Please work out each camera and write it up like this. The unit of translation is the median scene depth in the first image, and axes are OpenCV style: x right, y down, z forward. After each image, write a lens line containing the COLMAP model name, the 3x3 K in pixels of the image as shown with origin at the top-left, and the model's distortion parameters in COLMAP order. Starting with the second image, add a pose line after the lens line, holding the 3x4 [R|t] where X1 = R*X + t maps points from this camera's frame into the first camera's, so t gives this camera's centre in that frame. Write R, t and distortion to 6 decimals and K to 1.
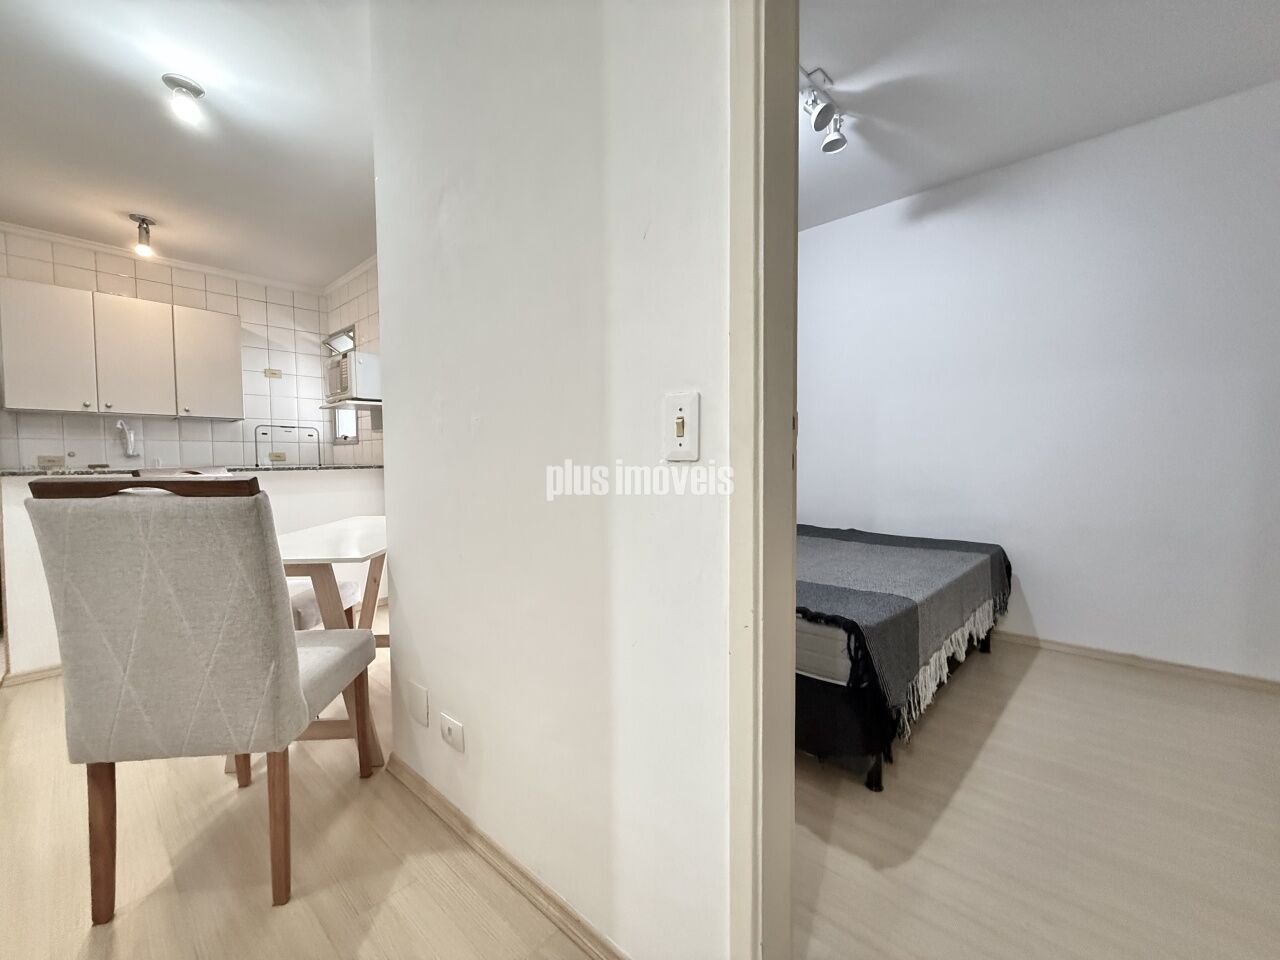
lens RADIAL K [[506.8, 0, 638.0], [0, 506.8, 481.4], [0, 0, 1]] dist [-0.001227, -0.000277]
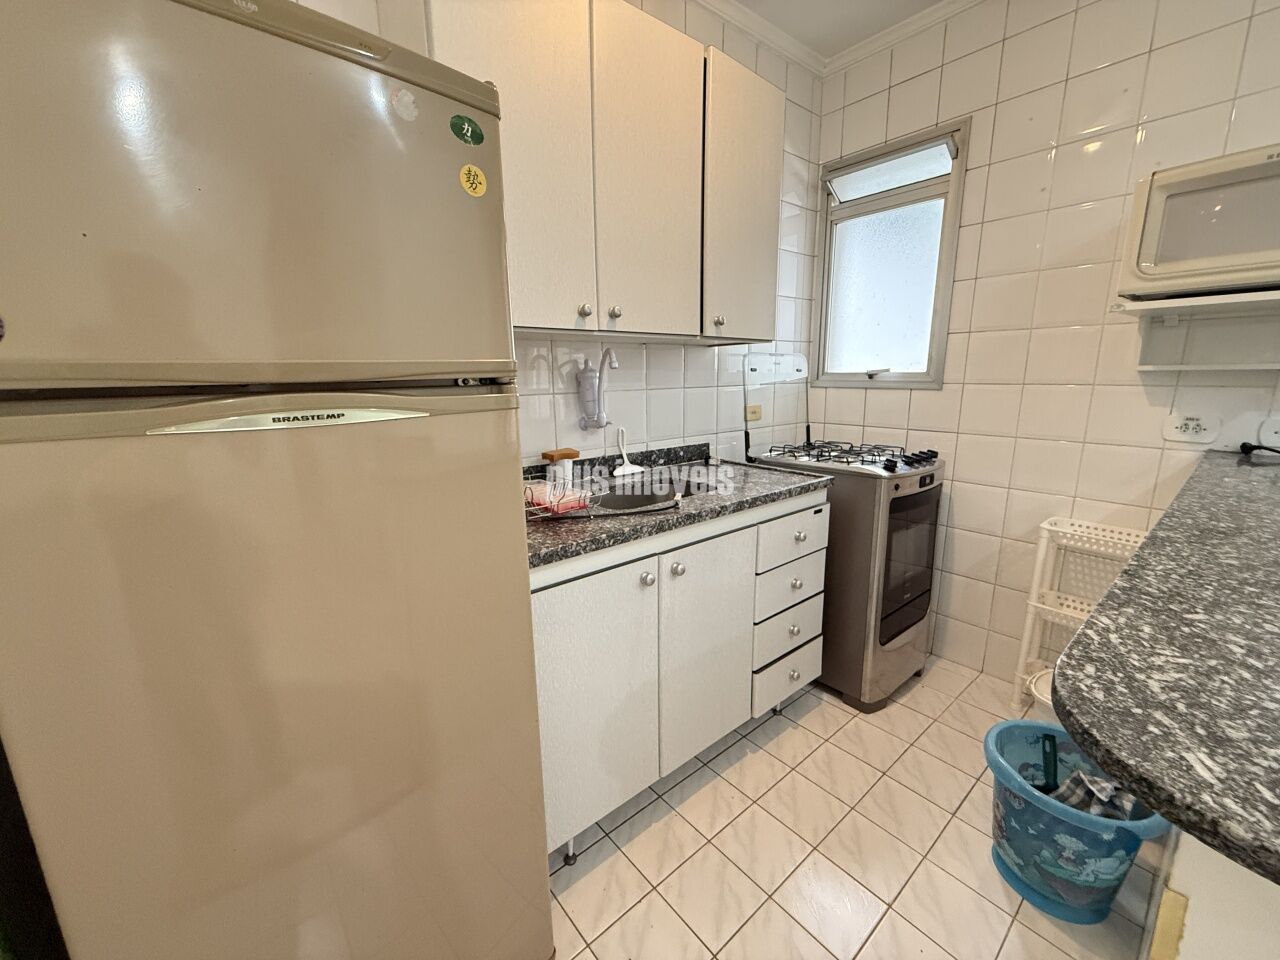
lens RADIAL K [[511.9, 0, 638.5], [0, 511.9, 480.5], [0, 0, 1]] dist [-0.000814, 0.000362]
pose [[0.988526, 0.025267, -0.148925, -0.966873], [-0.000576, 0.986535, 0.163552, -0.085006], [0.151052, -0.161590, 0.975229, 0.585314]]
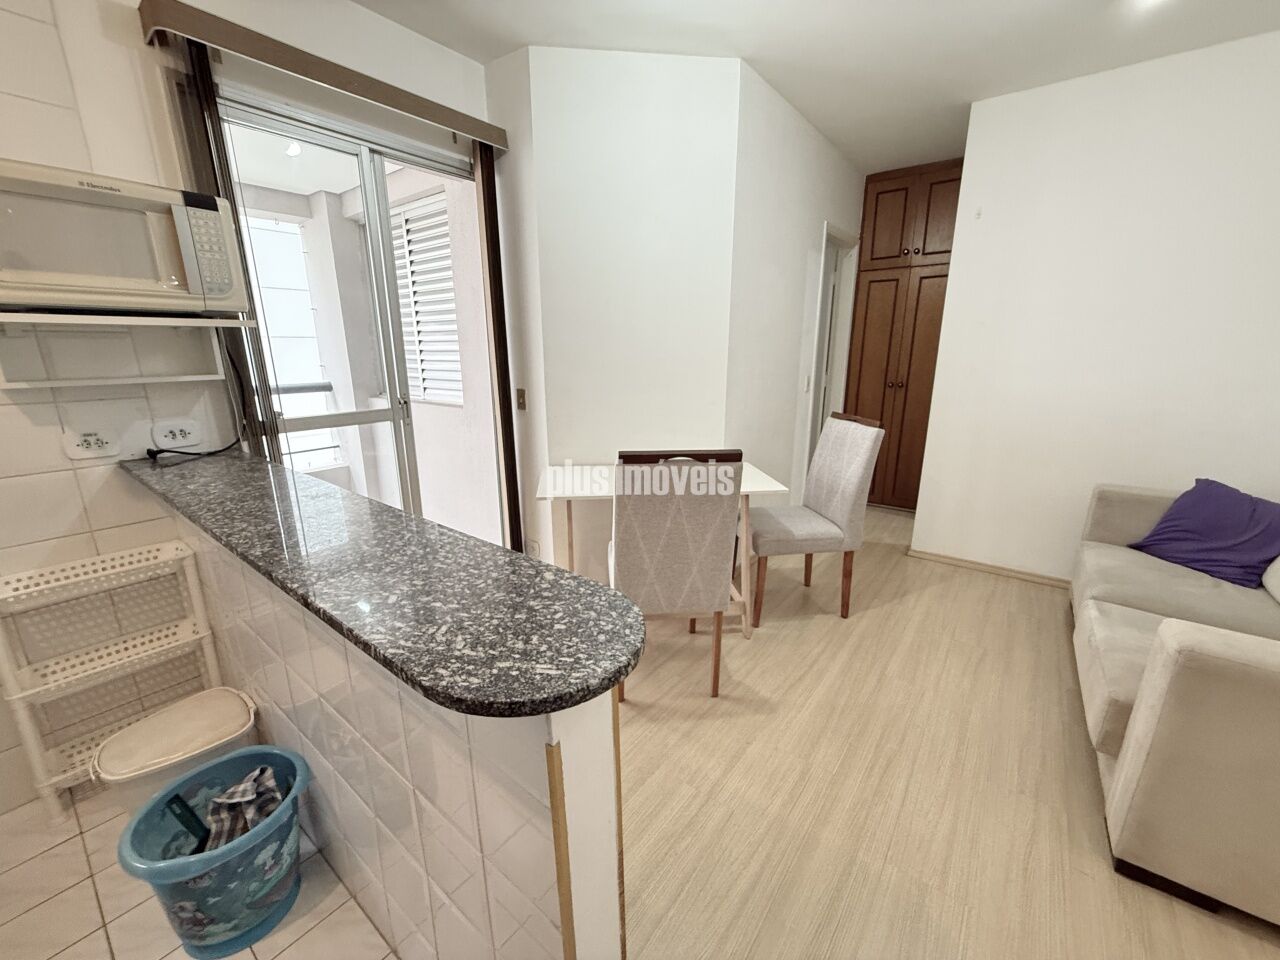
lens RADIAL K [[511.9, 0, 638.5], [0, 511.9, 480.5], [0, 0, 1]] dist [-0.000814, 0.000362]
pose [[-0.067064, -0.245607, 0.967047, -1.019892], [0.049577, 0.967211, 0.249087, -0.113605], [-0.996516, 0.064648, -0.052688, 0.666737]]
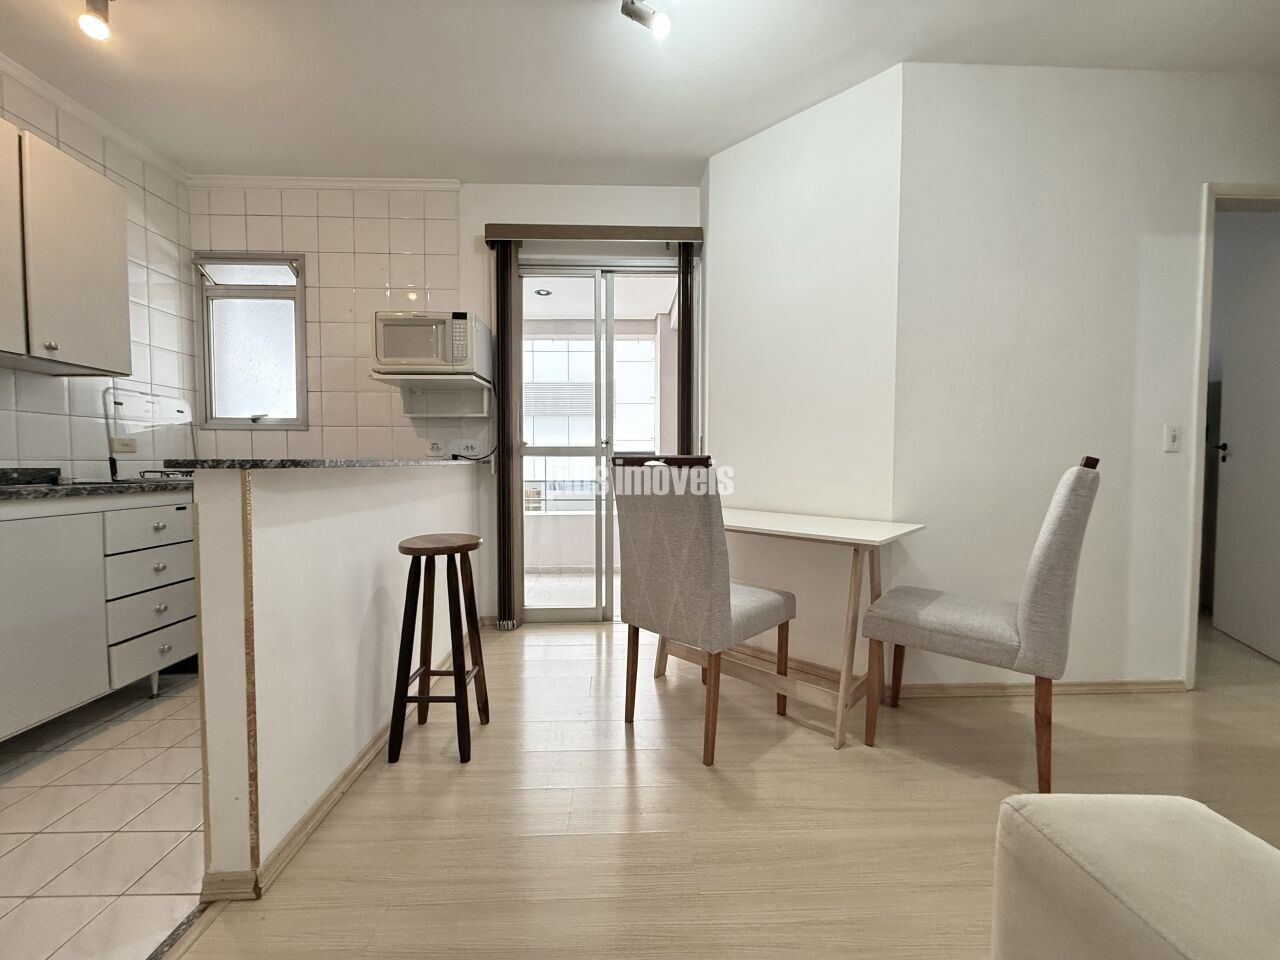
lens RADIAL K [[506.8, 0, 638.0], [0, 506.8, 481.4], [0, 0, 1]] dist [-0.001227, -0.000277]
pose [[0.722683, -0.019041, 0.690917, -0.889783], [0.026243, 0.999656, 0.000100, 0.008800], [-0.690681, 0.018059, 0.722934, 0.256928]]
